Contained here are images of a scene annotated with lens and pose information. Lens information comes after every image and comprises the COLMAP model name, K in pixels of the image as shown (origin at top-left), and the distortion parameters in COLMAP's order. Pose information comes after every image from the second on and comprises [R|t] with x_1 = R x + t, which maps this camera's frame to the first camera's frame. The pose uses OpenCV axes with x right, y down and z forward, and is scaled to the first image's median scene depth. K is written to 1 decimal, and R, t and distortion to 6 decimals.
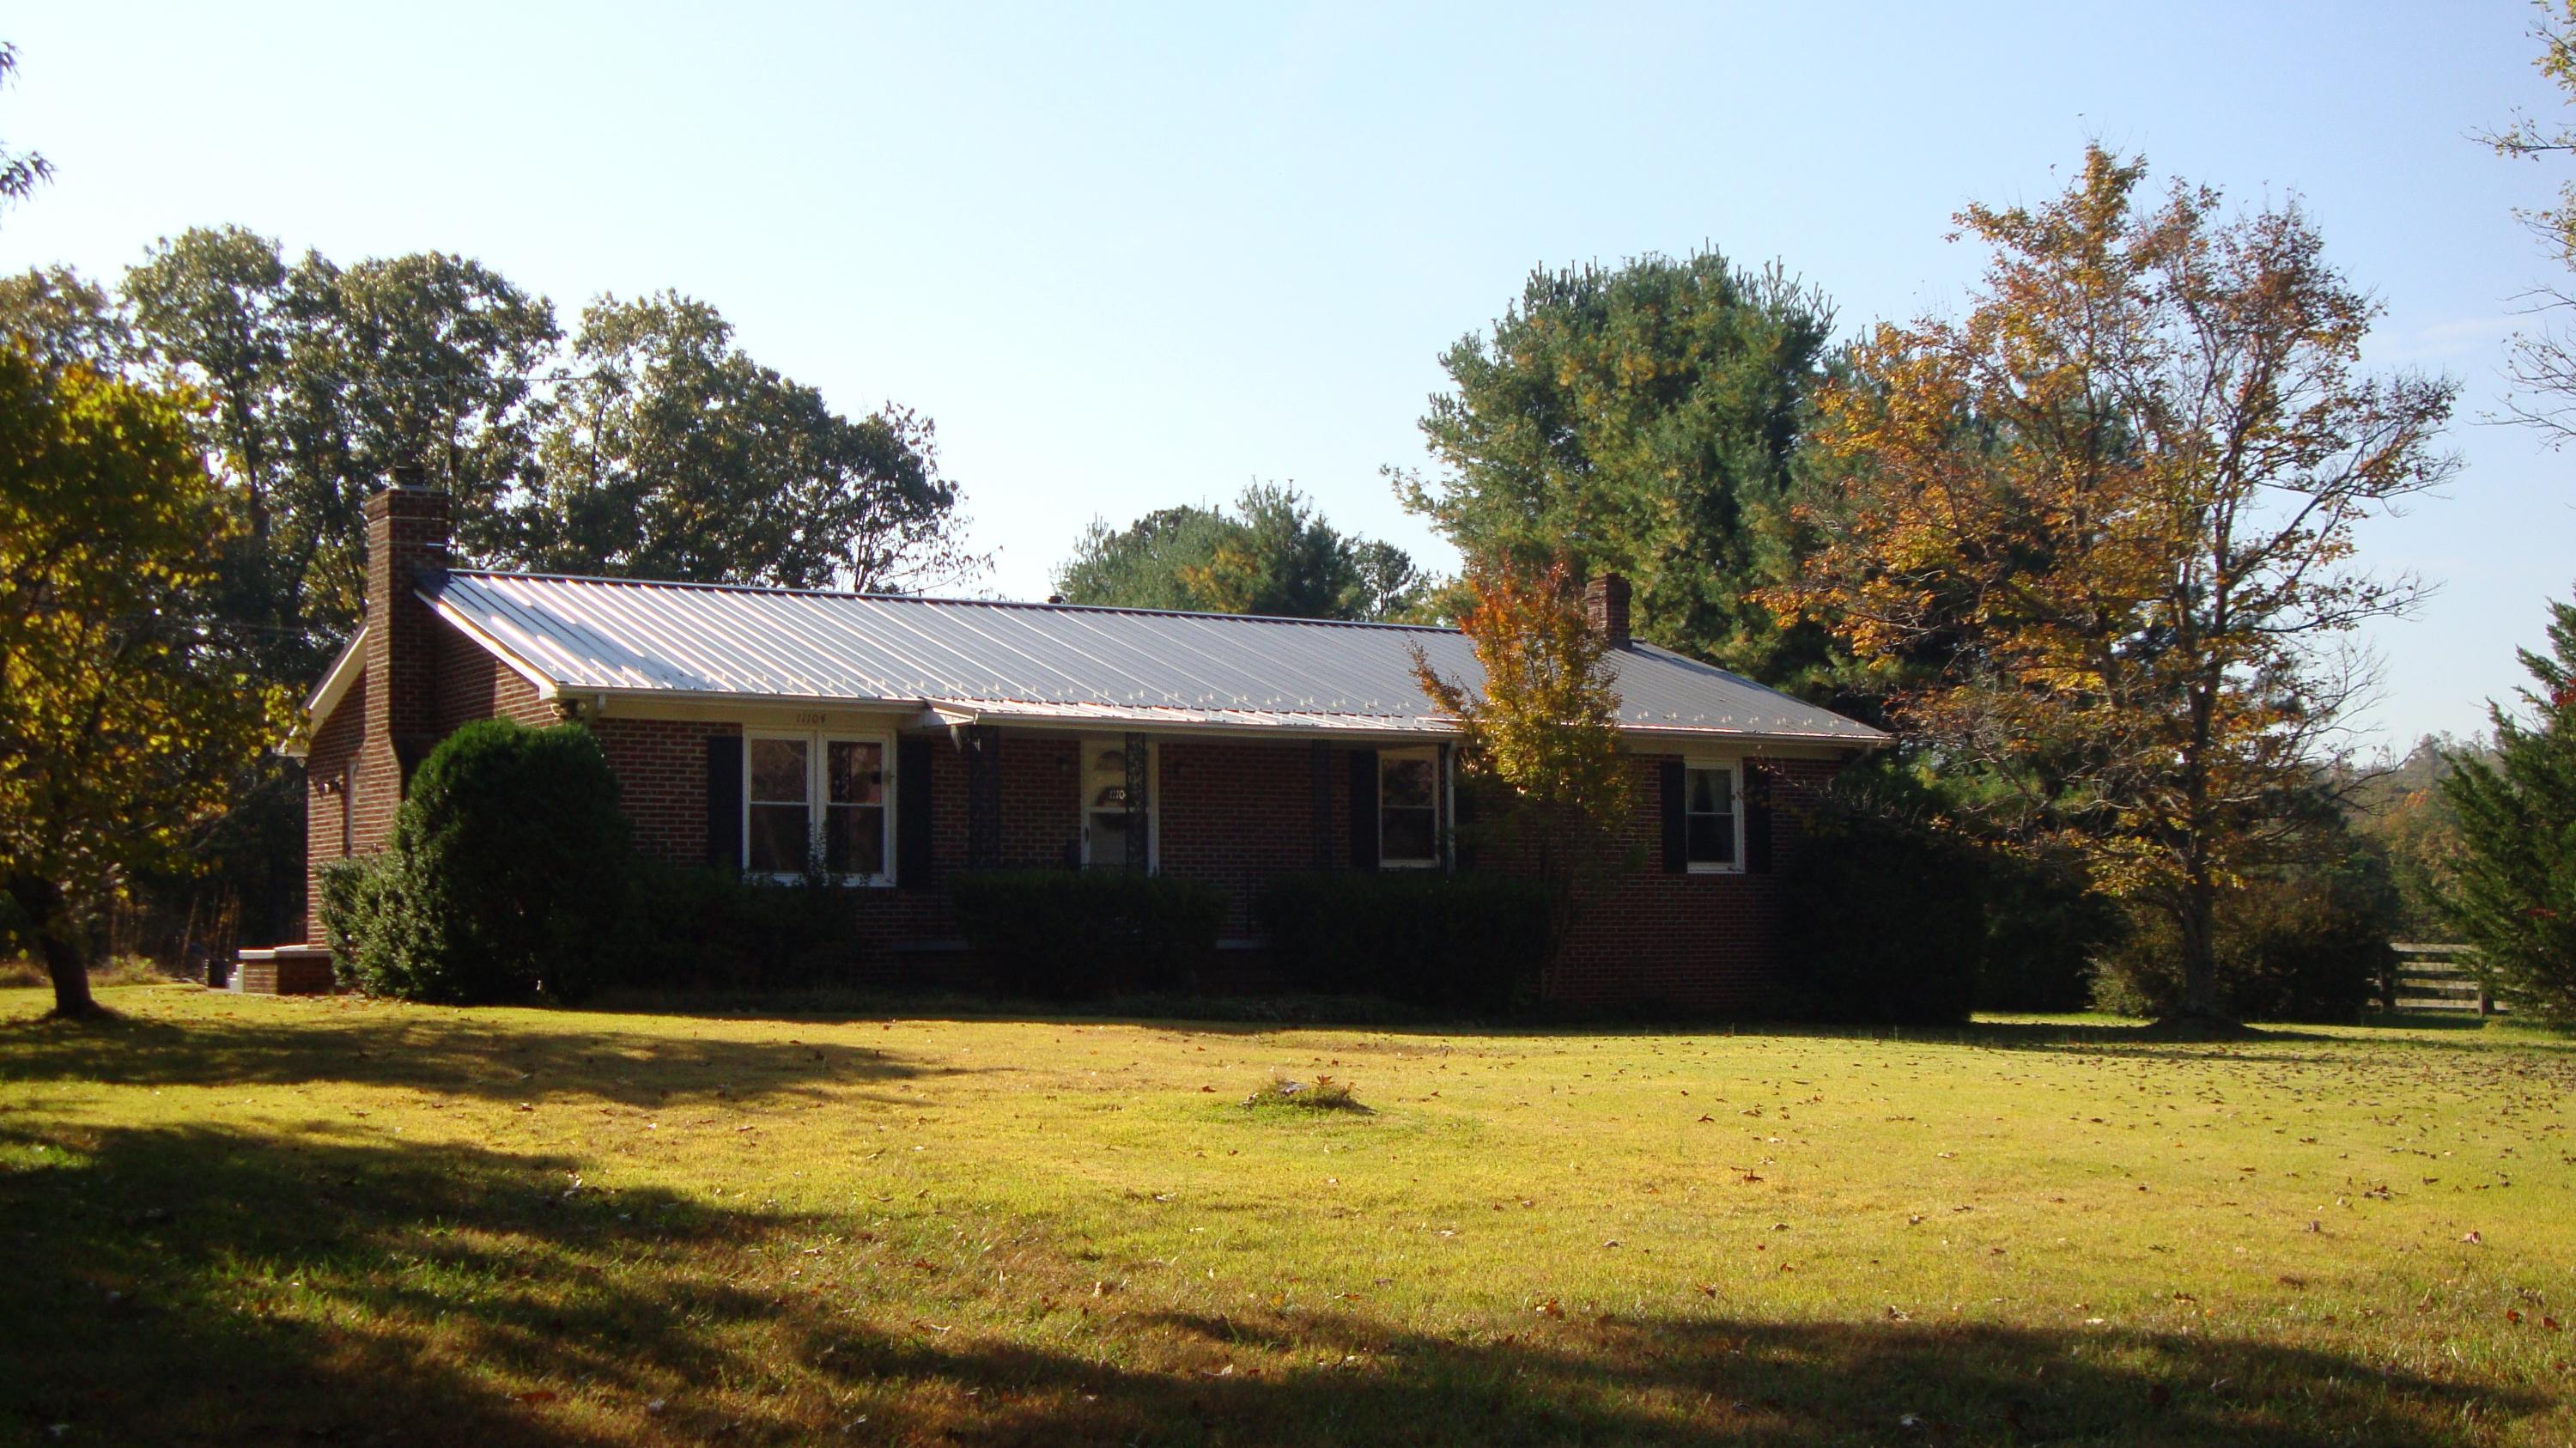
lens RADIAL K [[3131.7, 0, 1287.9], [0, 3131.7, 718.1], [0, 0, 1]] dist [-0.078344, 0.044639]
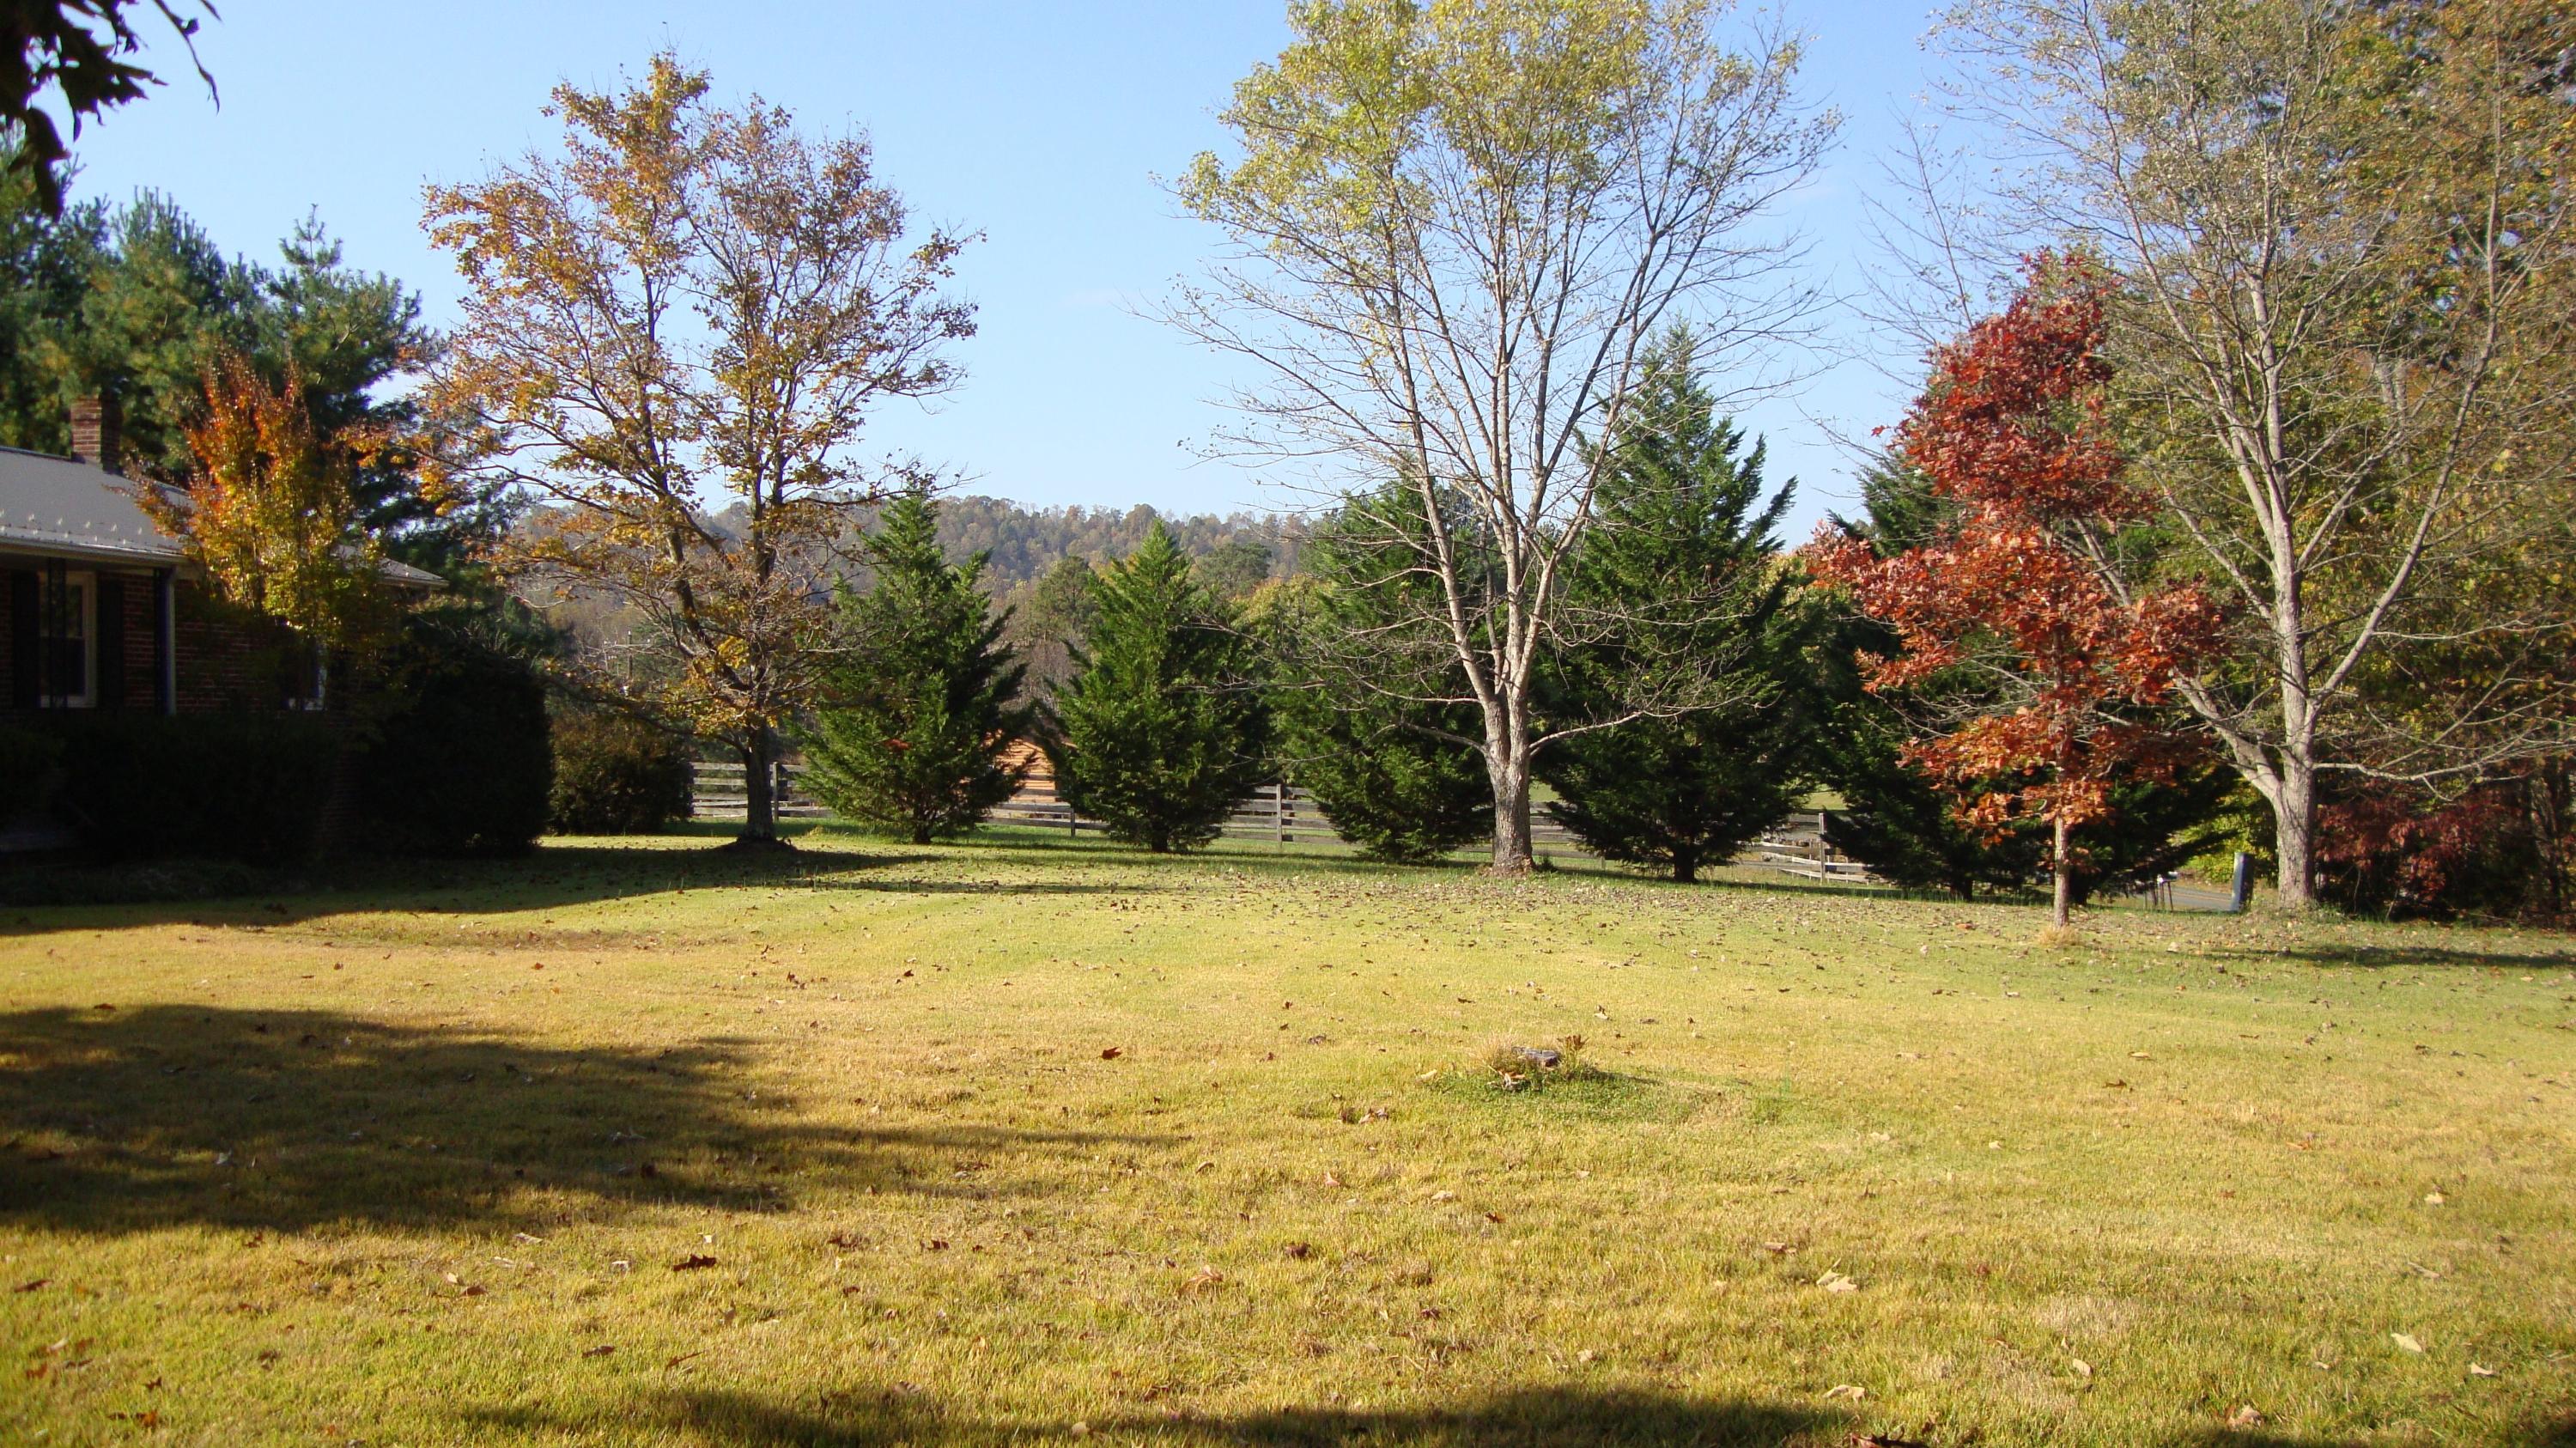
lens RADIAL K [[2282.8, 0, 1290.4], [0, 2282.8, 704.2], [0, 0, 1]] dist [-0.214859, 0.207916]
pose [[0.639227, 0.005941, 0.768995, -0.207675], [-0.049704, 0.998199, 0.033604, 0.008943], [-0.767410, -0.059702, 0.638371, 0.327033]]
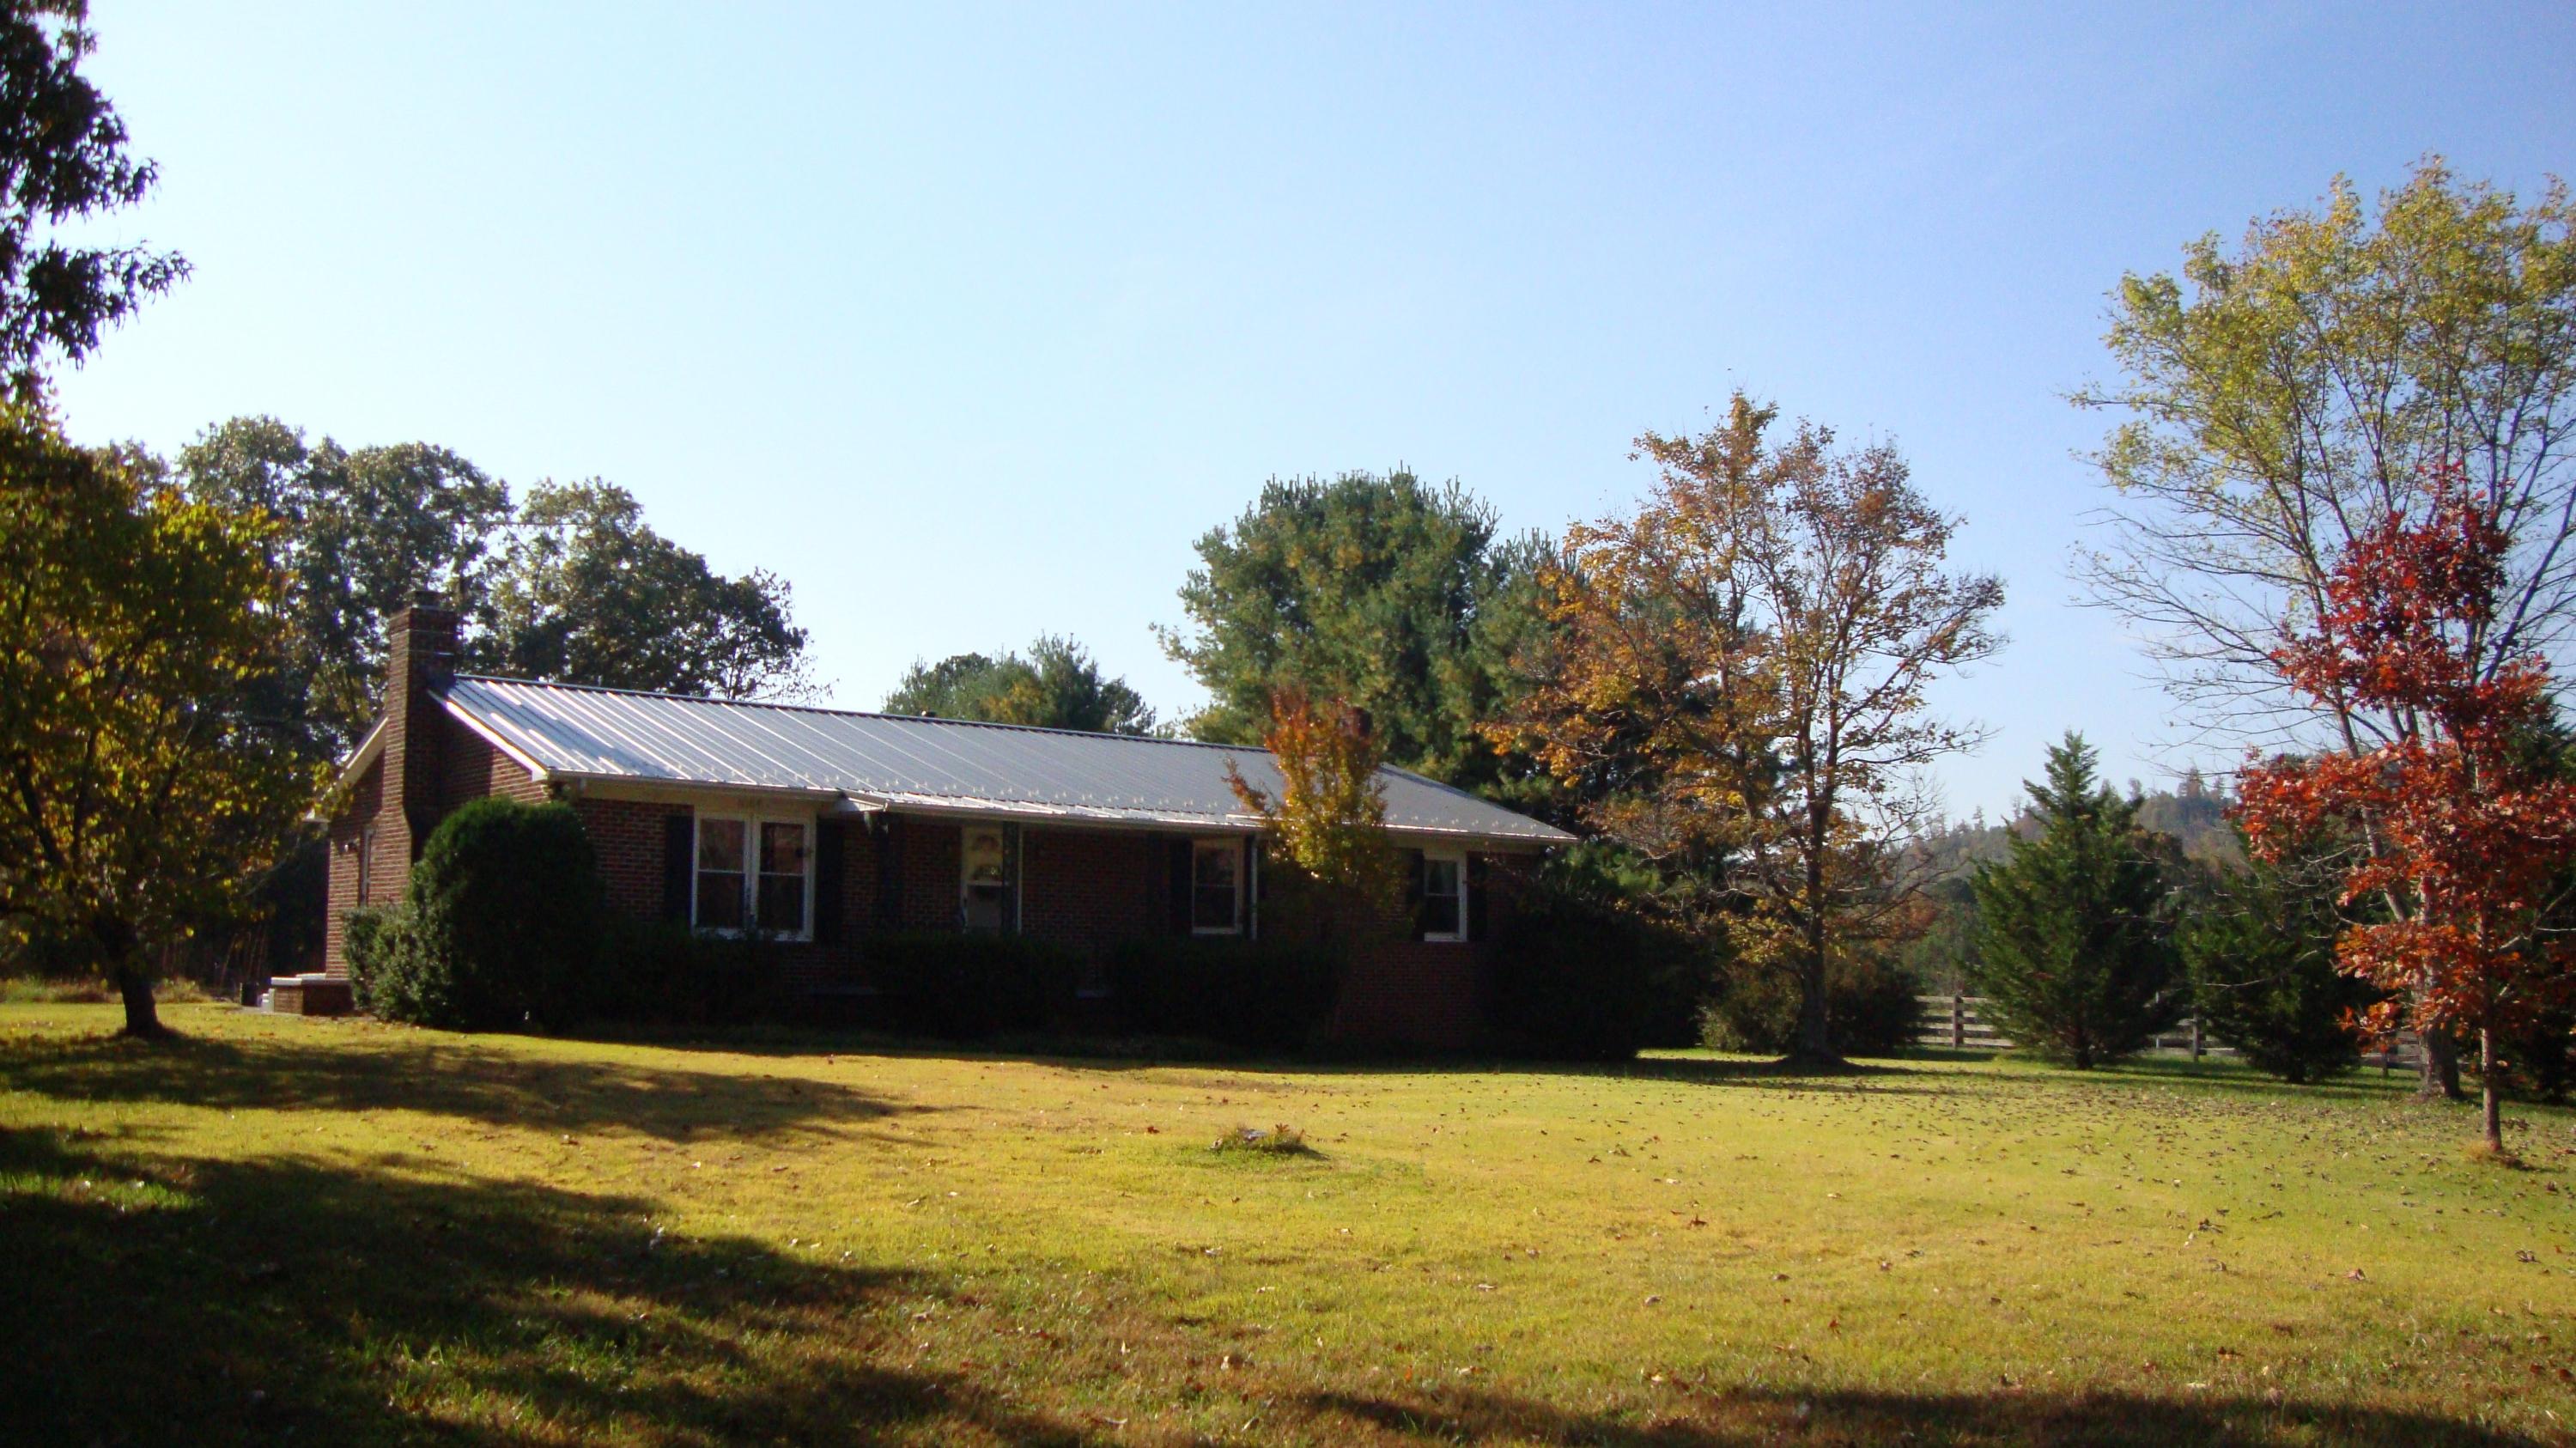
lens RADIAL K [[2282.8, 0, 1290.4], [0, 2282.8, 704.2], [0, 0, 1]] dist [-0.214859, 0.207916]
pose [[0.992639, 0.028671, 0.117670, -0.040274], [-0.022749, 0.998421, -0.051364, 0.001785], [-0.118956, 0.048309, 0.991724, 0.079708]]
